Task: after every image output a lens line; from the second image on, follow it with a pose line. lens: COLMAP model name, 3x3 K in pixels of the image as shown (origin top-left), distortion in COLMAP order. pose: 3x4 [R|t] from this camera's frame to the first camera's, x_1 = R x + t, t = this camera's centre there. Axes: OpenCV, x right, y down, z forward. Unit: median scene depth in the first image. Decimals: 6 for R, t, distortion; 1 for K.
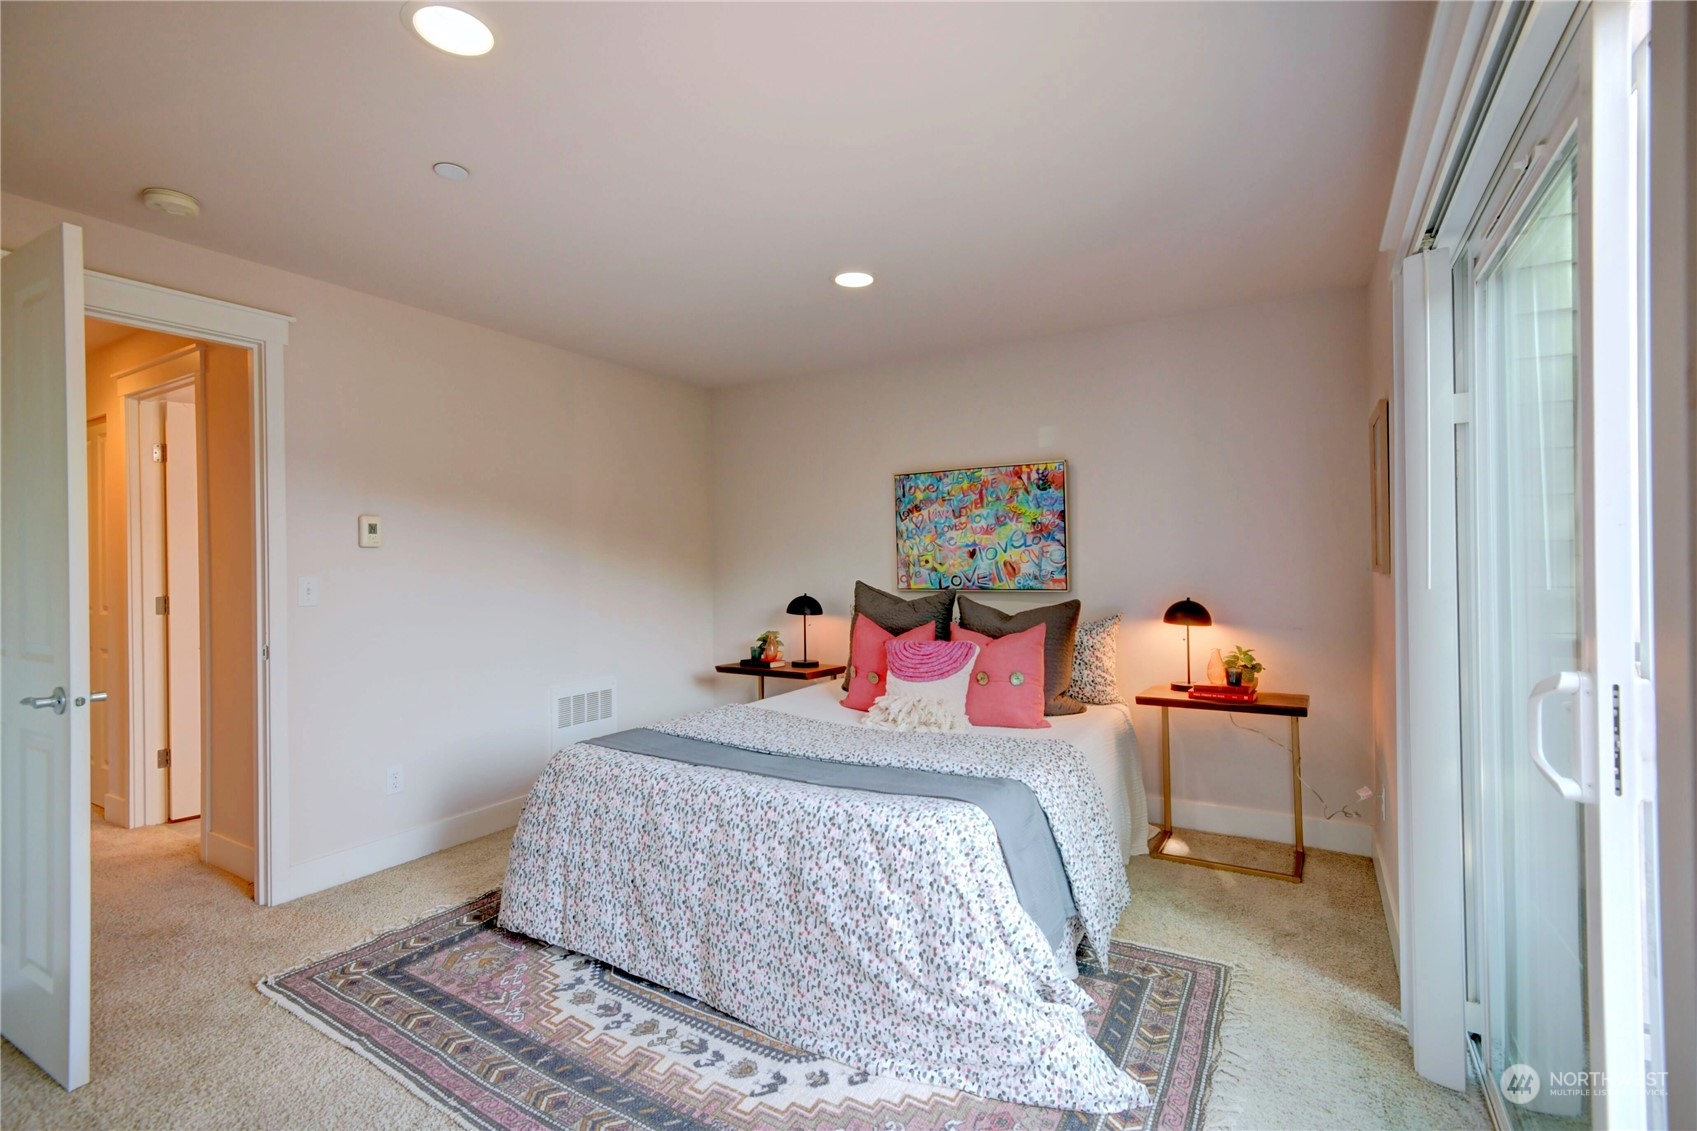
lens RADIAL K [[779.4, 0, 840.4], [0, 779.4, 558.1], [0, 0, 1]] dist [-0.010184, -0.003419]
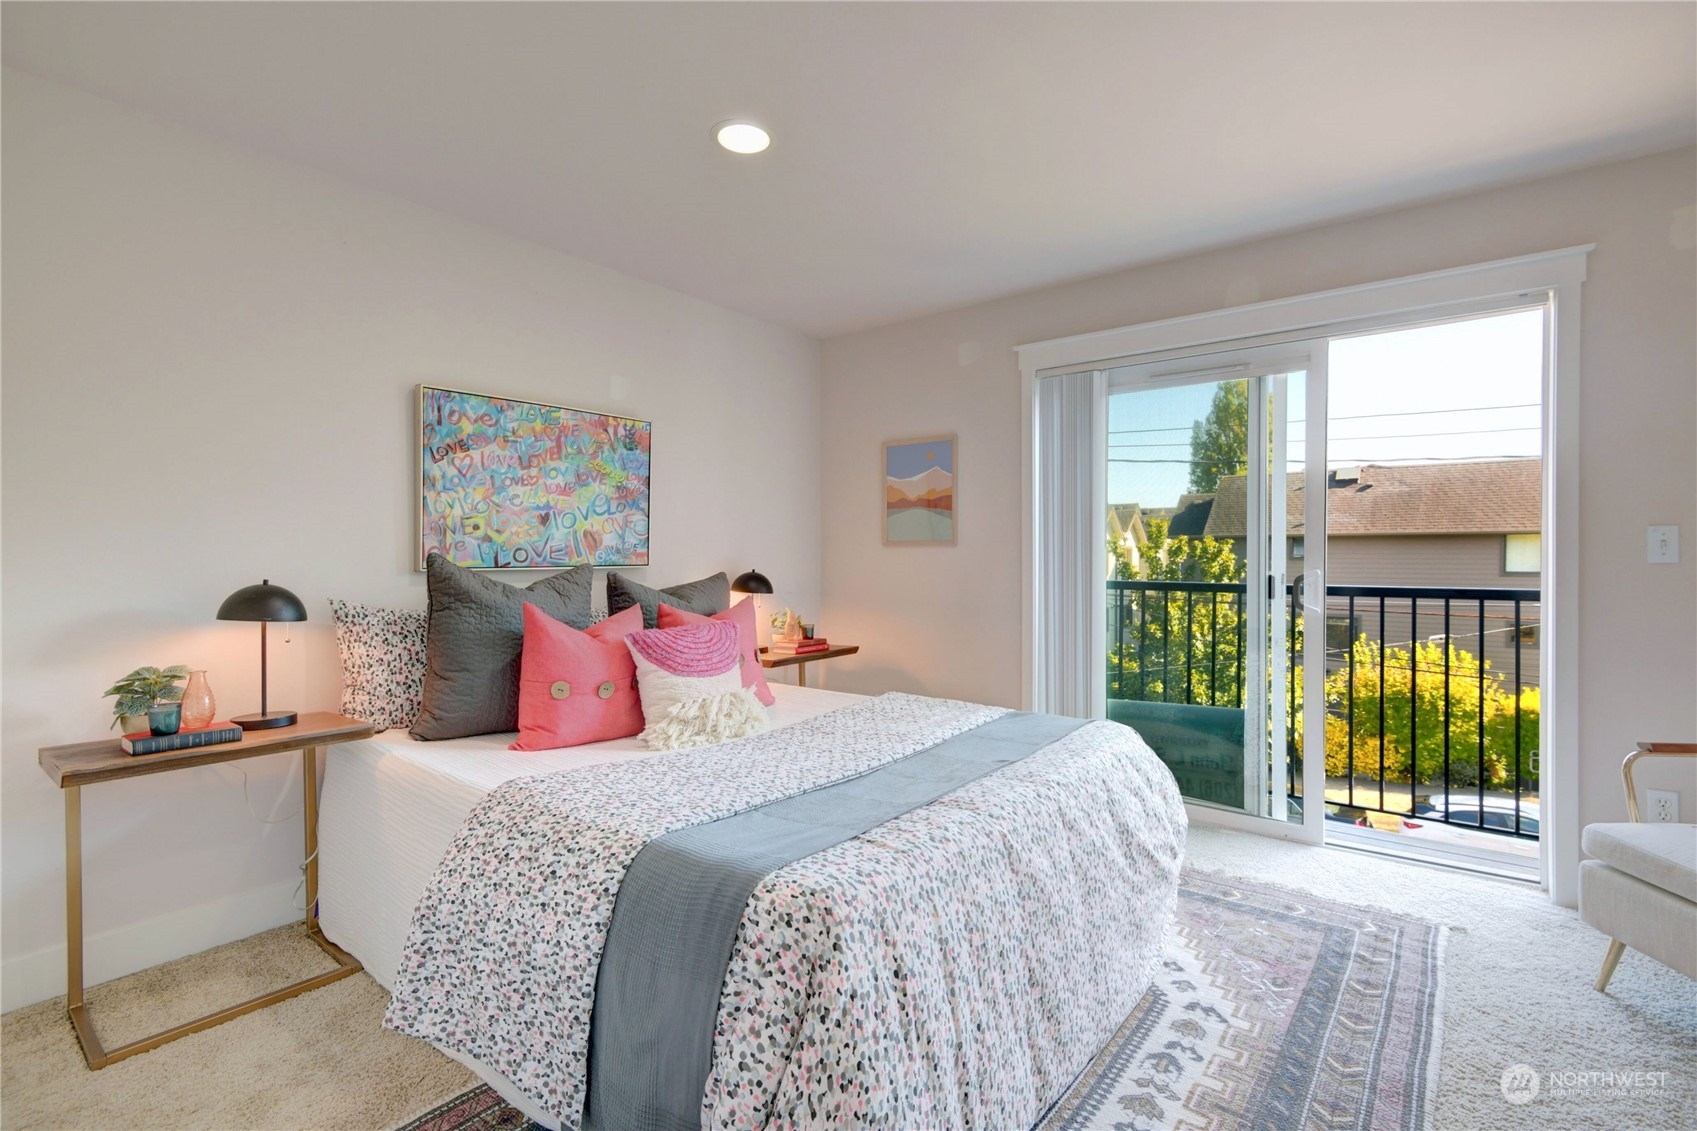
lens RADIAL K [[779.4, 0, 846.5], [0, 779.4, 567.2], [0, 0, 1]] dist [-0.010184, -0.003419]
pose [[0.115648, -0.002322, 0.993287, -0.555403], [-0.006404, 0.999975, 0.003084, 0.037572], [-0.993270, -0.006718, 0.115631, 0.640315]]
